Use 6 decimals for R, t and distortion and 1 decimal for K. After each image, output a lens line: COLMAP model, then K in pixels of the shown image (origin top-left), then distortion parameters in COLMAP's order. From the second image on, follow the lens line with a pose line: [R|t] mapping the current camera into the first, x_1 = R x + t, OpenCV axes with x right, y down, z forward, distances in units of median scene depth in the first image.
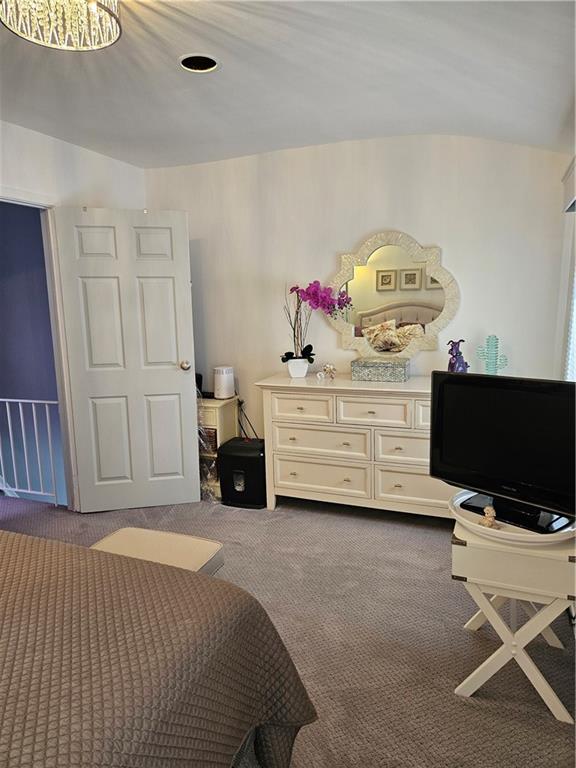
lens RADIAL K [[506.9, 0, 286.8], [0, 506.9, 383.9], [0, 0, 1]] dist [0.060194, -0.050423]
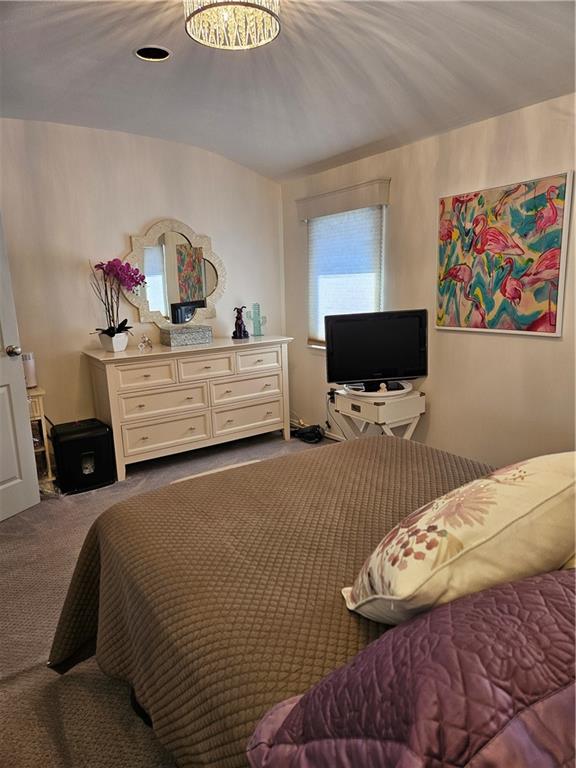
lens RADIAL K [[506.9, 0, 286.8], [0, 506.9, 383.9], [0, 0, 1]] dist [0.060194, -0.050423]
pose [[0.561064, -0.160617, 0.812040, -0.678163], [0.155601, 0.983971, 0.087114, 0.016045], [-0.813016, 0.077477, 0.577063, 0.119311]]
